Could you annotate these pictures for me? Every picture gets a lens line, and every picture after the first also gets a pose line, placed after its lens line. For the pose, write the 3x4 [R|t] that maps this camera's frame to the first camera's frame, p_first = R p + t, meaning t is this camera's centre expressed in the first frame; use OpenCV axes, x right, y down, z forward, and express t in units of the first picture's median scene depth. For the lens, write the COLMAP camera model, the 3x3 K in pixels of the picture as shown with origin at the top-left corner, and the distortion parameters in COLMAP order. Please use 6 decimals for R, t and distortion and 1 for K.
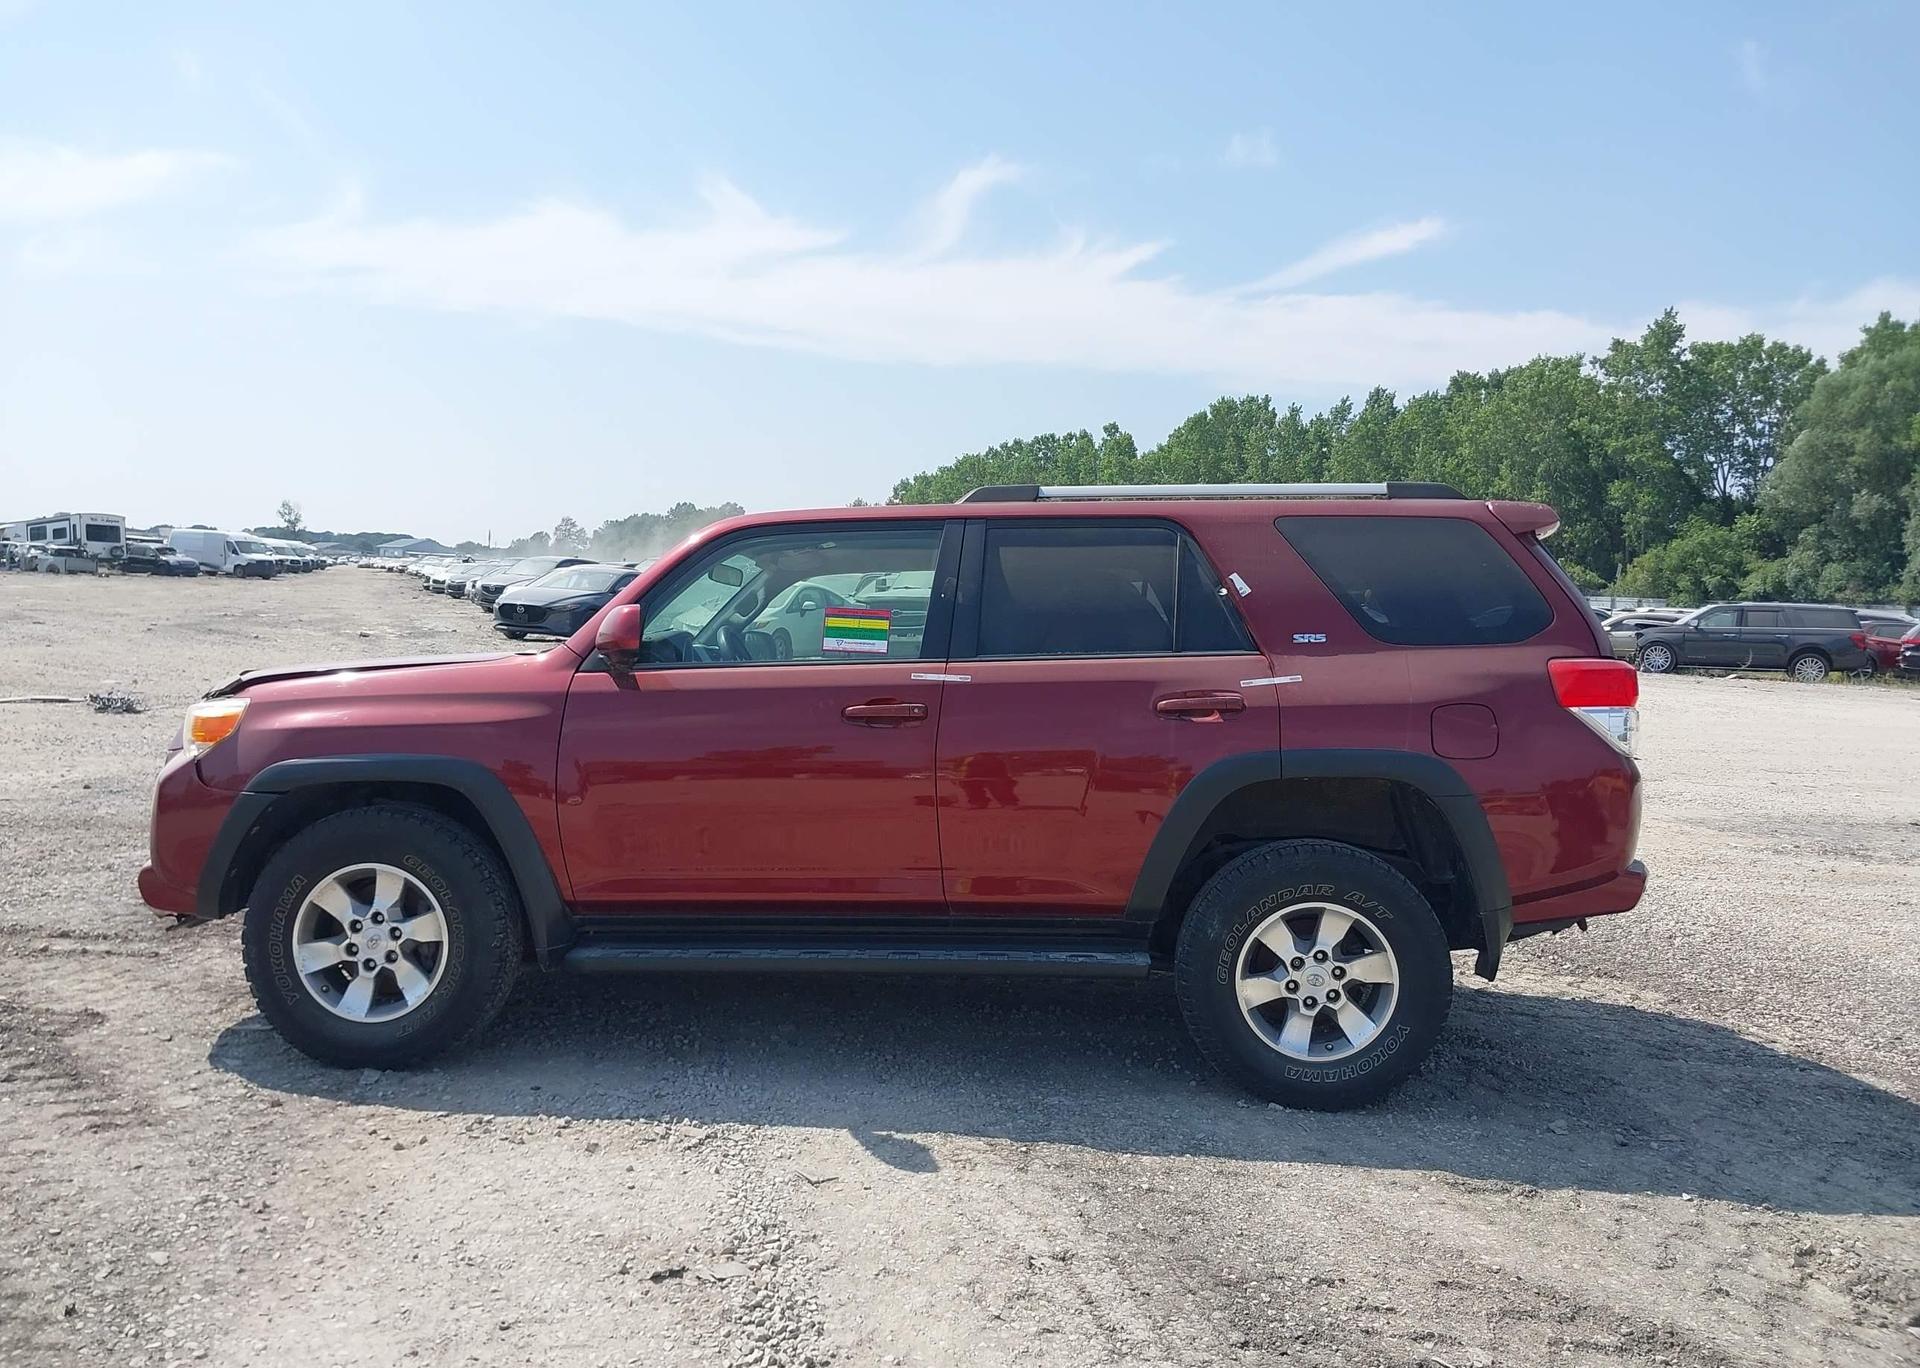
lens RADIAL K [[1518.3, 0, 973.4], [0, 1518.3, 690.9], [0, 0, 1]] dist [0.017821, -0.027934]
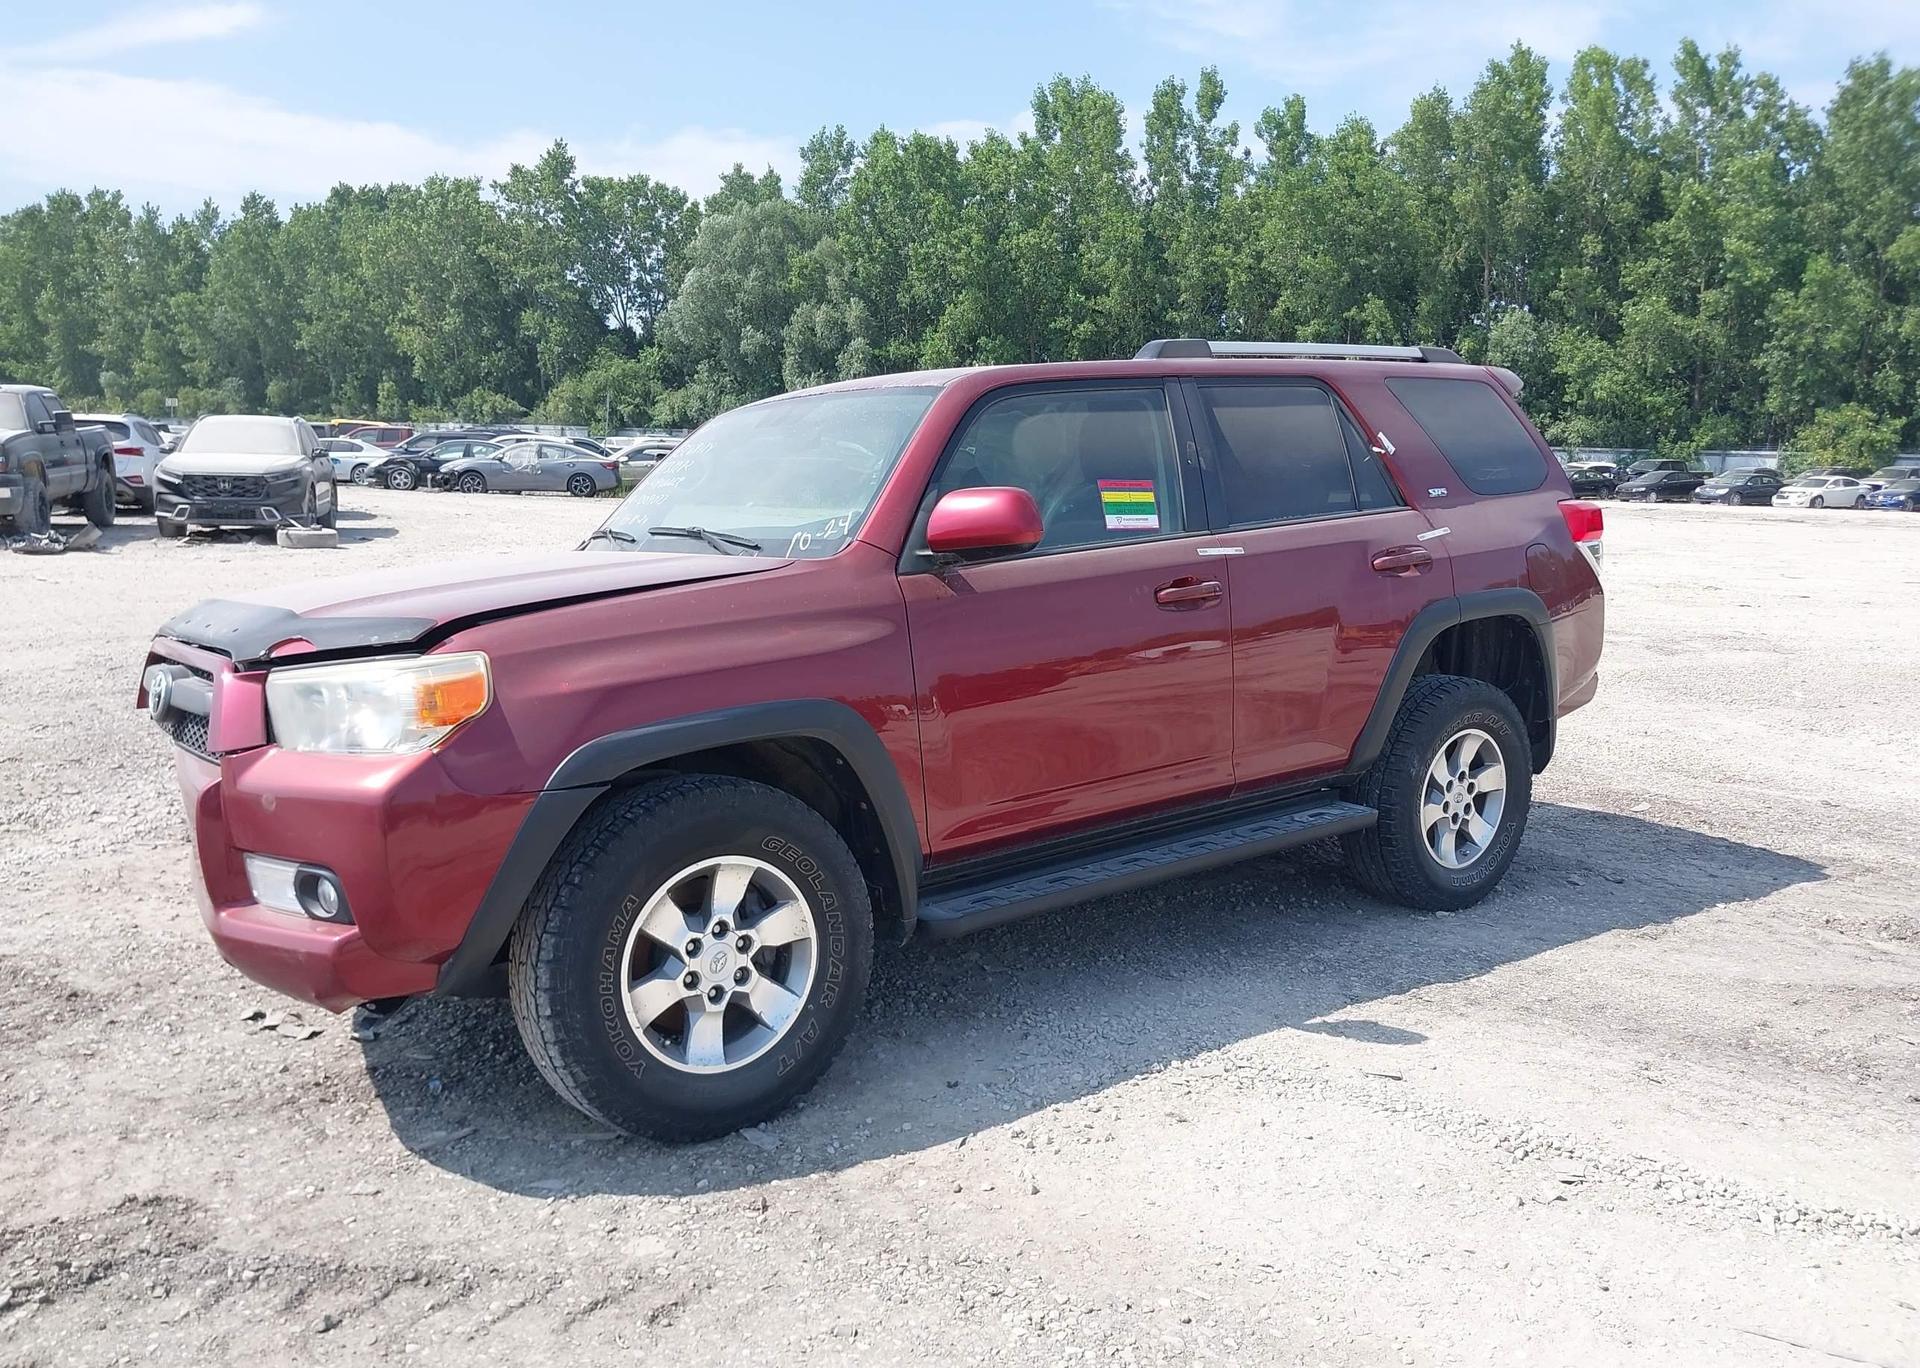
lens RADIAL K [[1518.3, 0, 975.5], [0, 1518.3, 699.0], [0, 0, 1]] dist [0.017821, -0.027934]
pose [[0.757459, -0.126277, 0.640554, -0.751355], [0.050795, 0.989541, 0.135010, -0.052596], [-0.650904, -0.069727, 0.755952, 0.376487]]
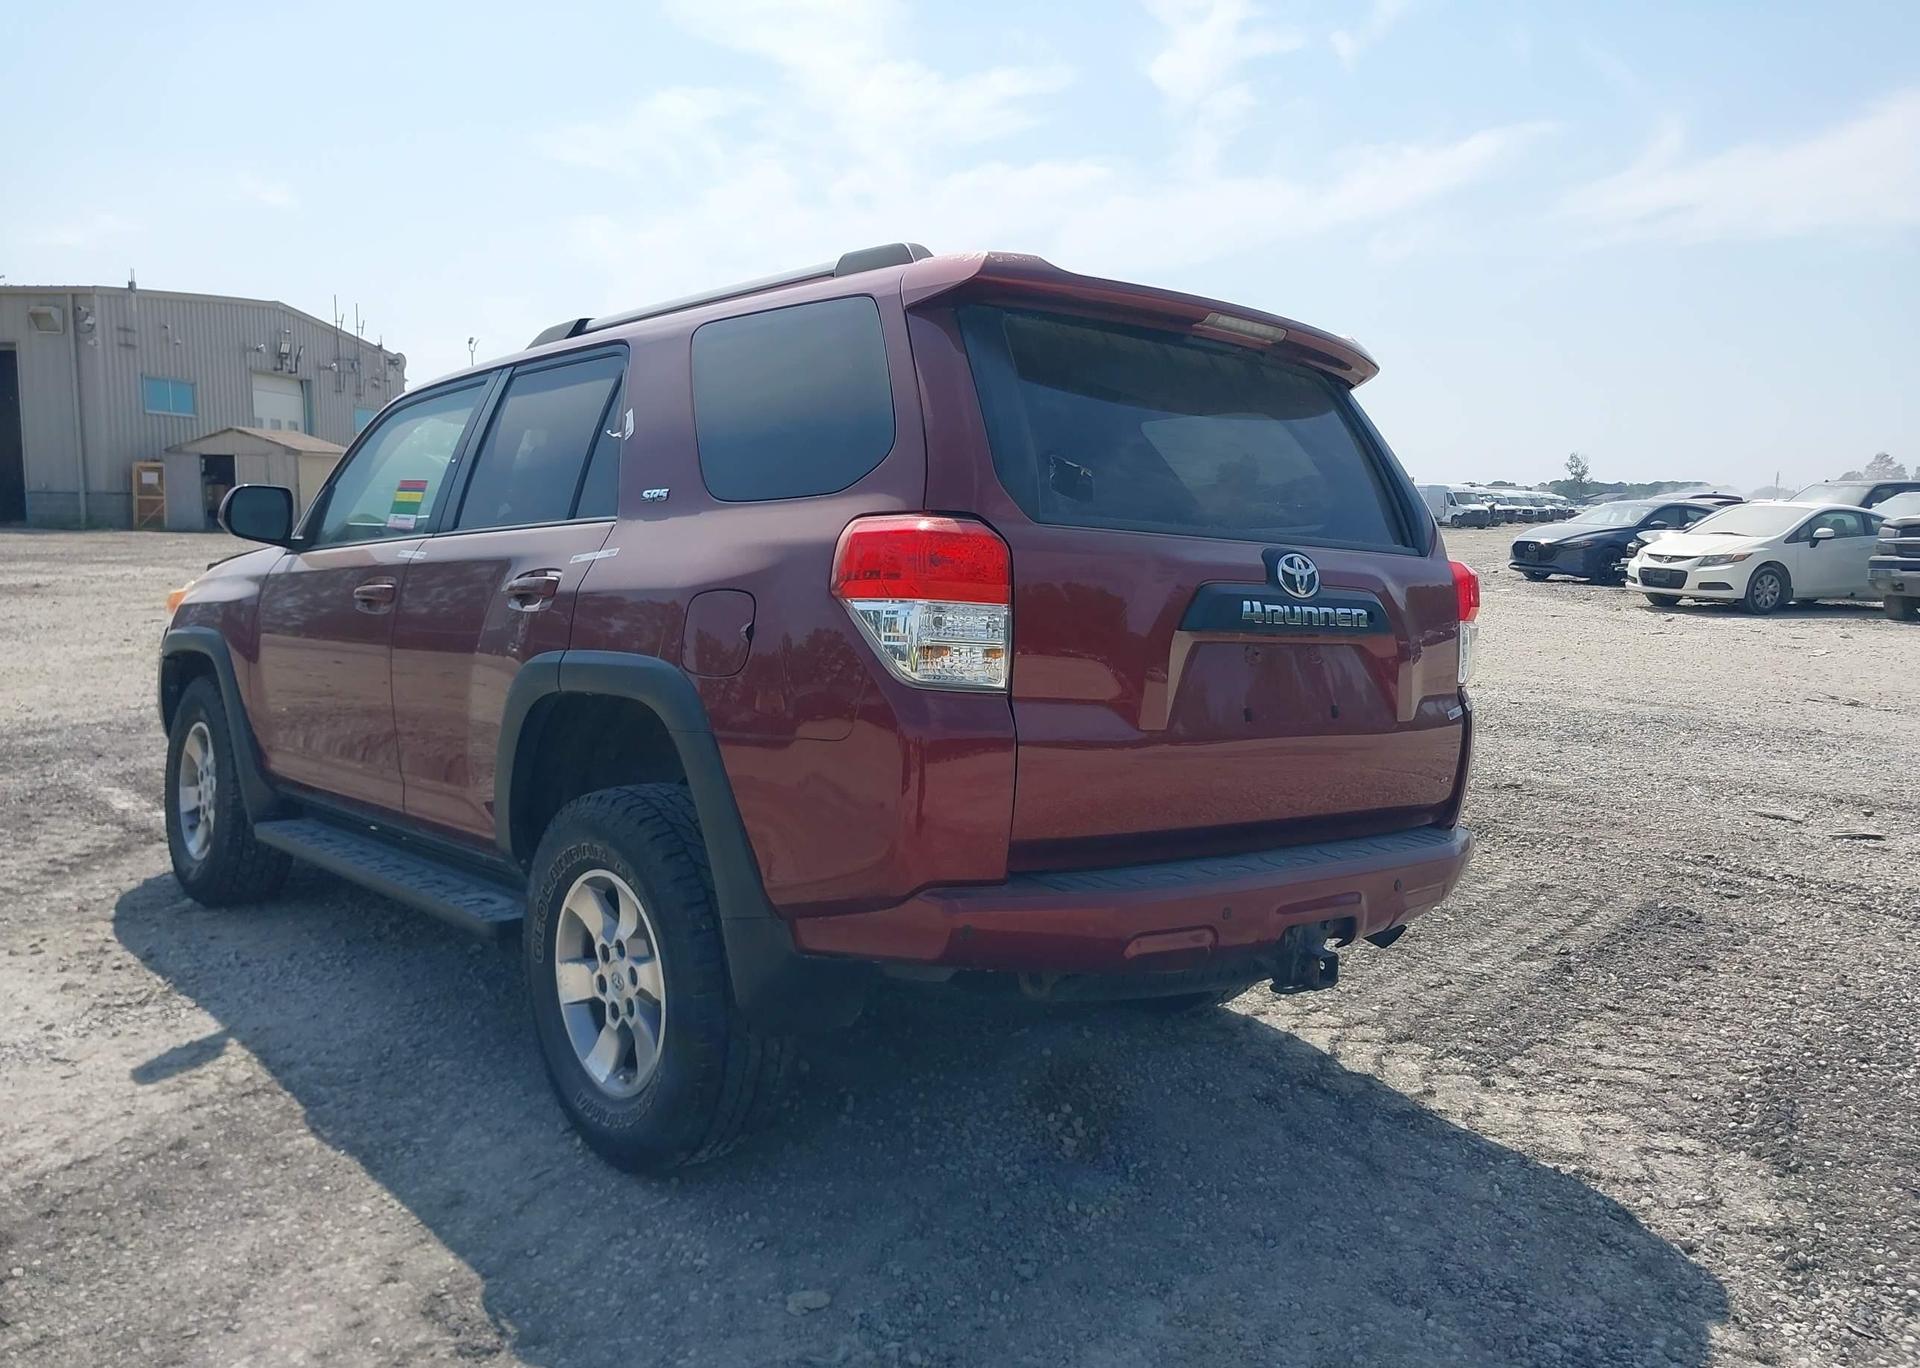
lens RADIAL K [[1518.3, 0, 964.0], [0, 1518.3, 677.3], [0, 0, 1]] dist [0.017821, -0.027934]
pose [[0.691612, 0.050250, -0.720519, 0.825246], [-0.033803, 0.998736, 0.037205, 0.017683], [0.721477, -0.001376, 0.692437, 0.616900]]
